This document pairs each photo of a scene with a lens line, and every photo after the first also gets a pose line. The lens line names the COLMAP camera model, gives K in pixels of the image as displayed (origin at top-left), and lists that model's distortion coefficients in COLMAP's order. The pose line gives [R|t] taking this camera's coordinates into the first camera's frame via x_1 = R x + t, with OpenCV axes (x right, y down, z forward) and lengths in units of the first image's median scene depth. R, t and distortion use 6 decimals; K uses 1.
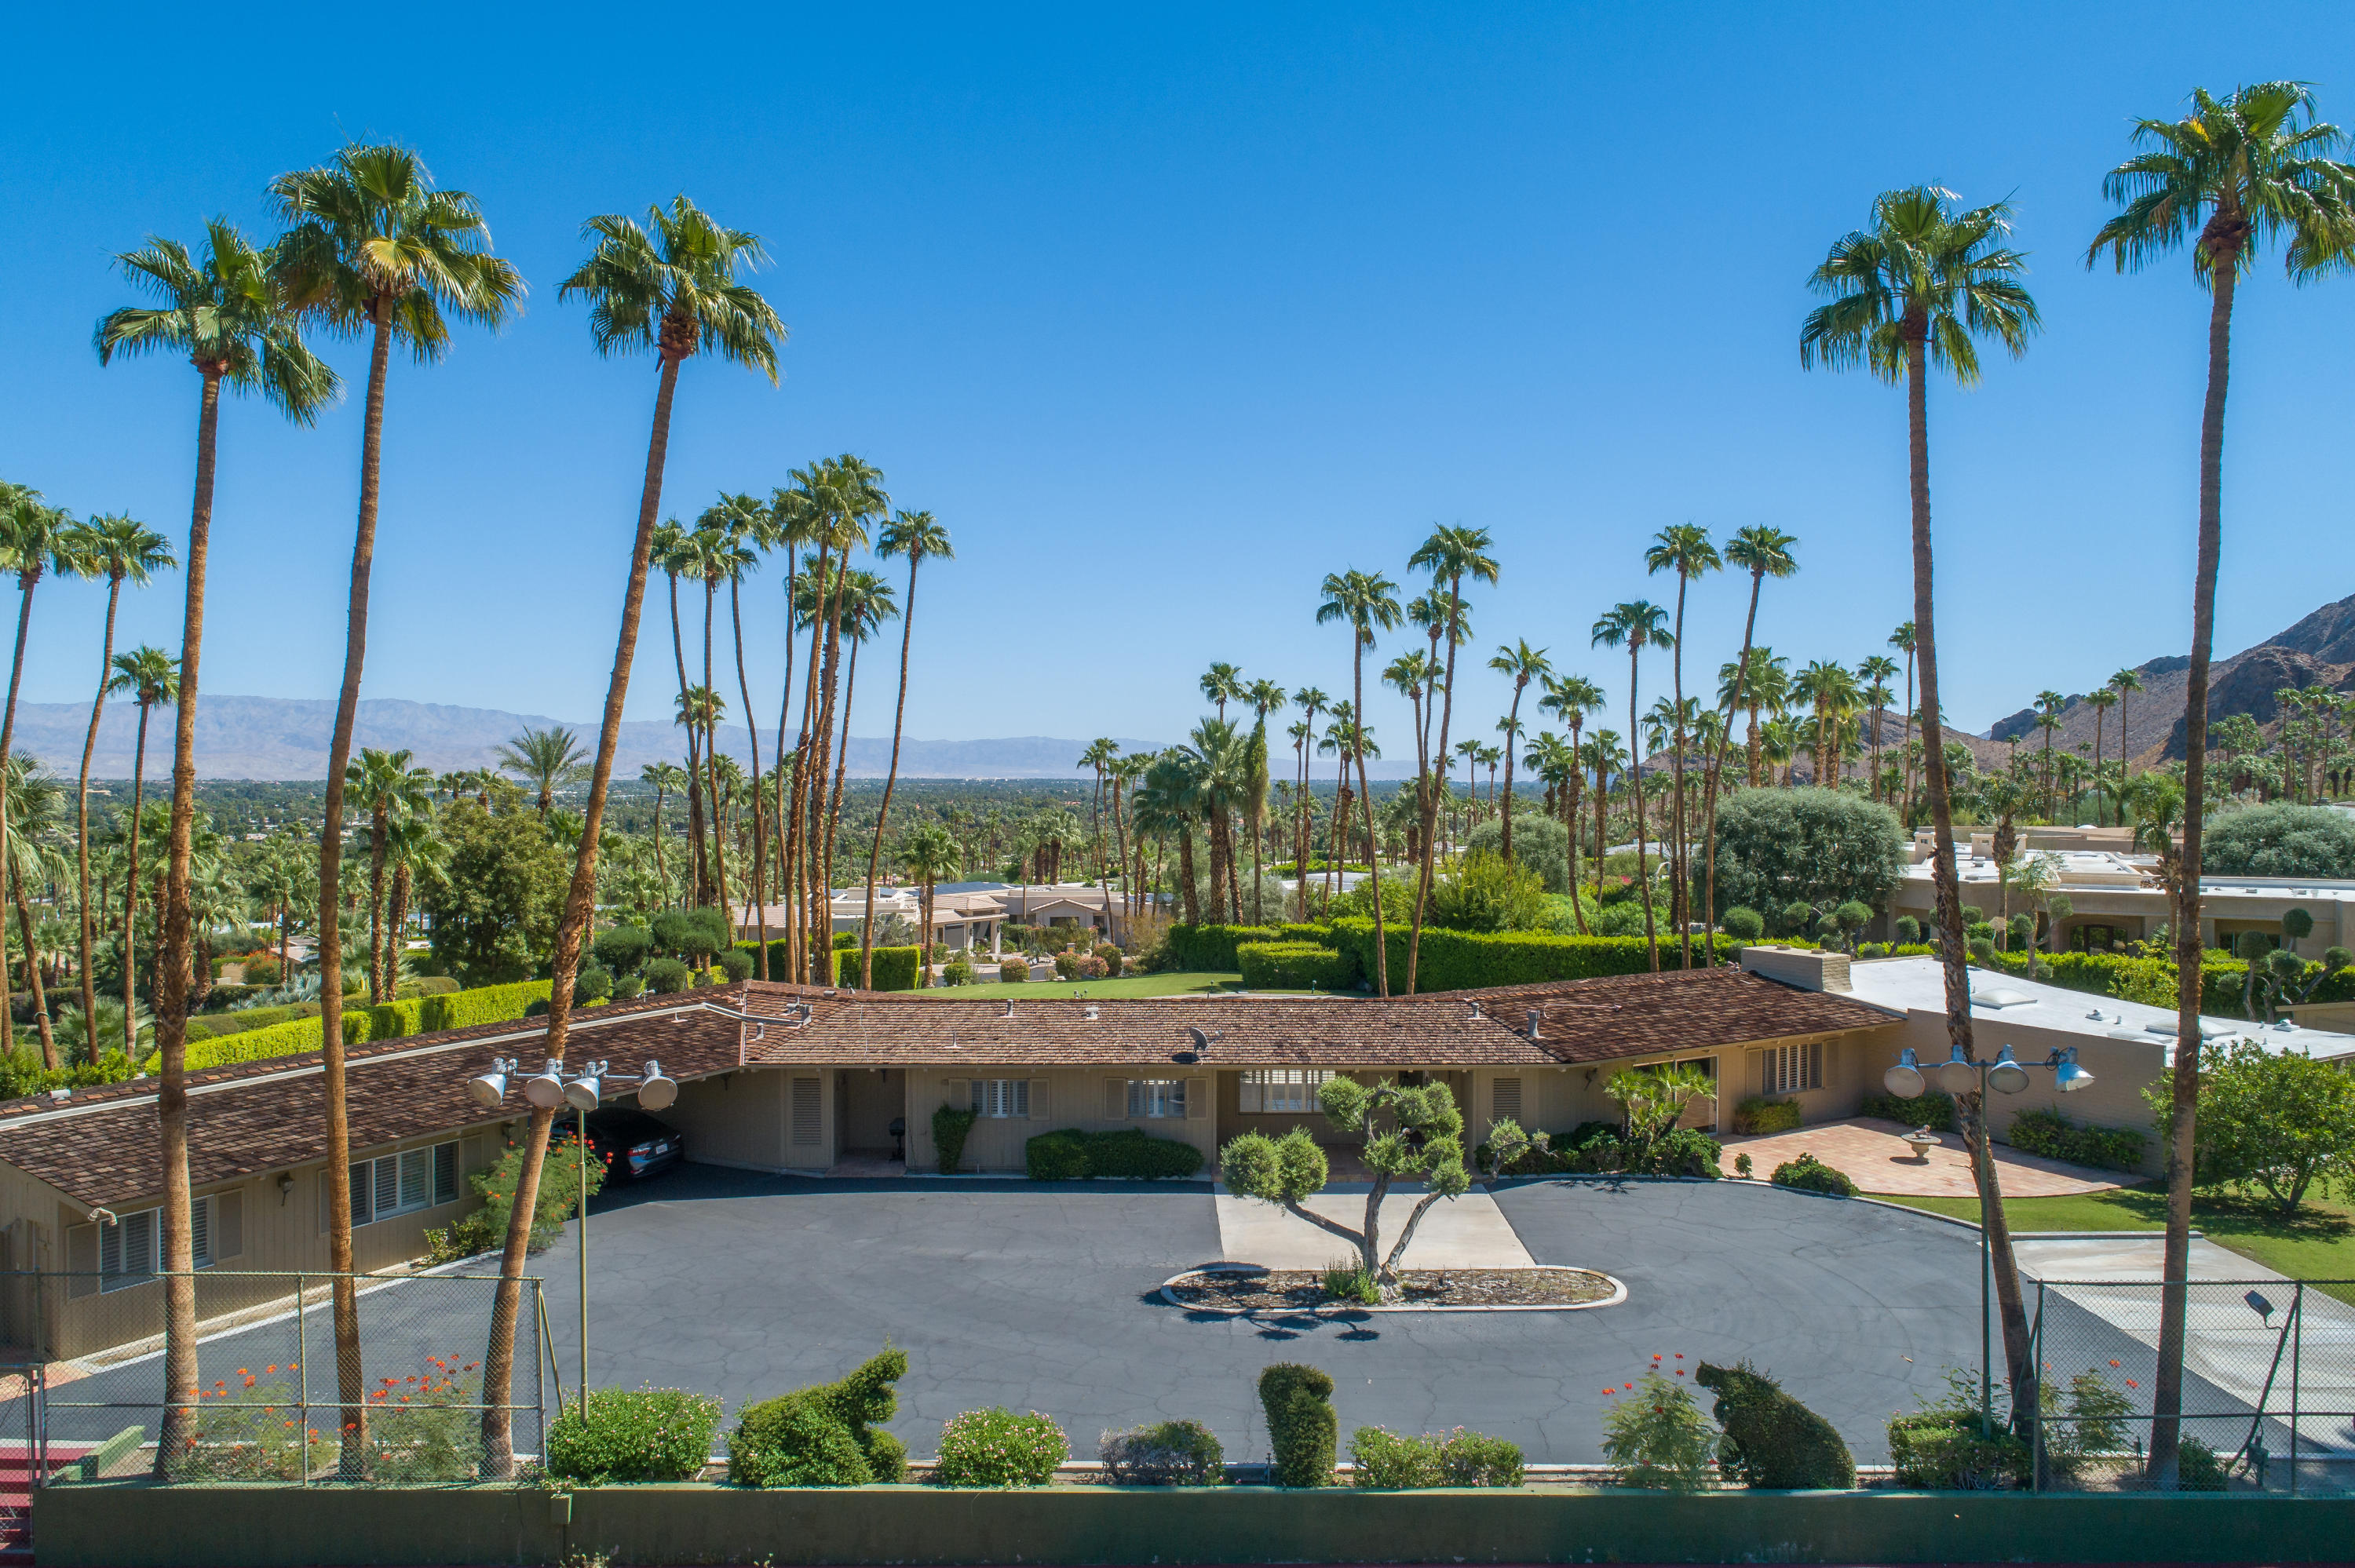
lens RADIAL K [[1580.6, 0, 1180.9], [0, 1580.6, 779.8], [0, 0, 1]] dist [-0.002004, 0.005372]
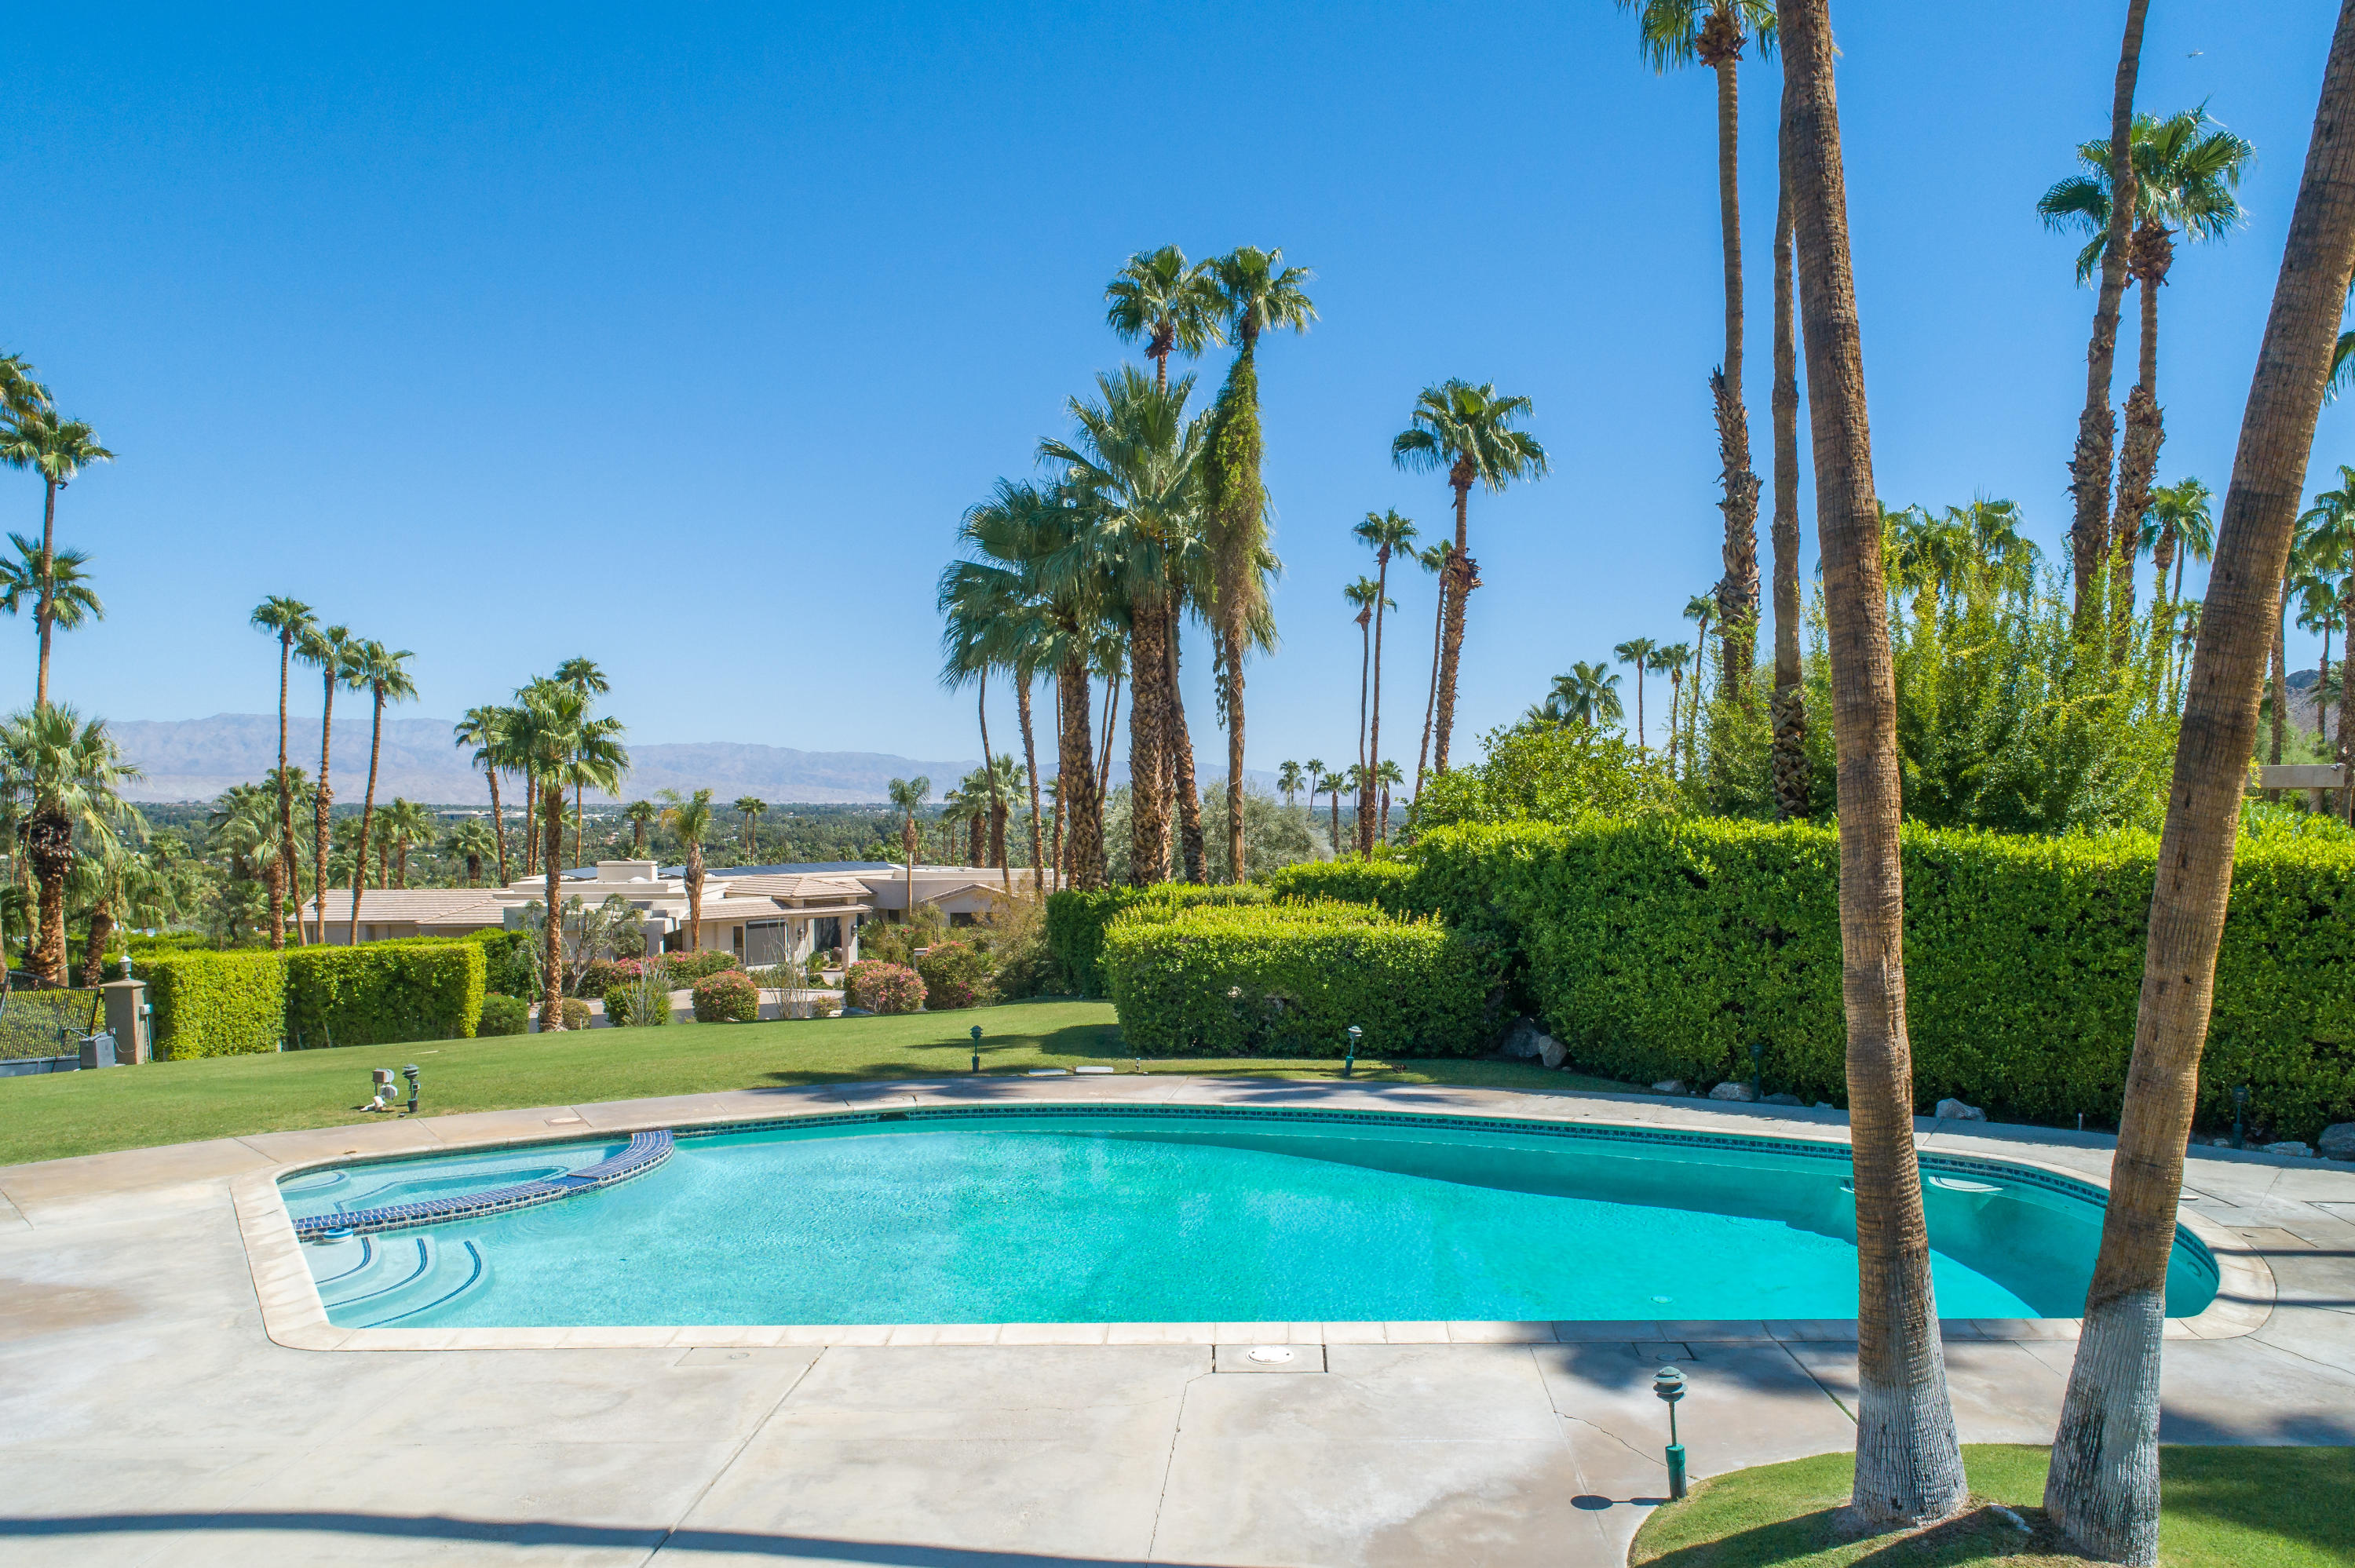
lens RADIAL K [[1638.5, 0, 1290.7], [0, 1638.5, 938.6], [0, 0, 1]] dist [0.000655, 0.001144]
pose [[0.999830, 0.001889, 0.018348, 0.067507], [-0.003346, 0.996810, 0.079737, 0.088901], [-0.018139, -0.079785, 0.996647, 0.715845]]
